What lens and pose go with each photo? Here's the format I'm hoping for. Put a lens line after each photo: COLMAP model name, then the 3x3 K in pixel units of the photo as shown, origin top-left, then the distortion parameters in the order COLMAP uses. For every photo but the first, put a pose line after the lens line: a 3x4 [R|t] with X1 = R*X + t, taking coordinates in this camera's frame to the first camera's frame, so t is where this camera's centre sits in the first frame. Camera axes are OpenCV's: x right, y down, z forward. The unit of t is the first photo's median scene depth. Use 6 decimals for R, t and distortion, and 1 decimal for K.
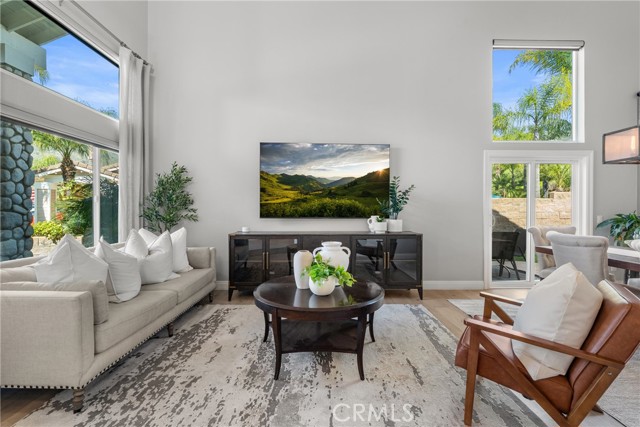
lens RADIAL K [[287.3, 0, 321.6], [0, 287.3, 212.6], [0, 0, 1]] dist [-0.003926, -0.000158]
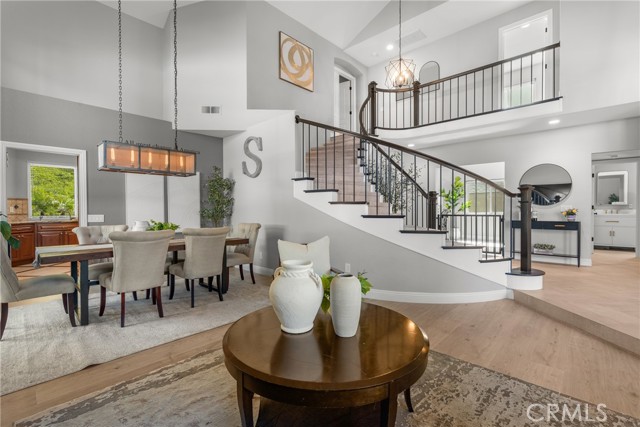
lens RADIAL K [[291.7, 0, 320.0], [0, 291.7, 213.5], [0, 0, 1]] dist [-0.003295, -0.000191]
pose [[-0.722747, -0.009243, 0.691051, -0.266863], [0.009118, 0.999696, 0.022908, -0.008154], [-0.691052, 0.022857, -0.722443, 0.866927]]
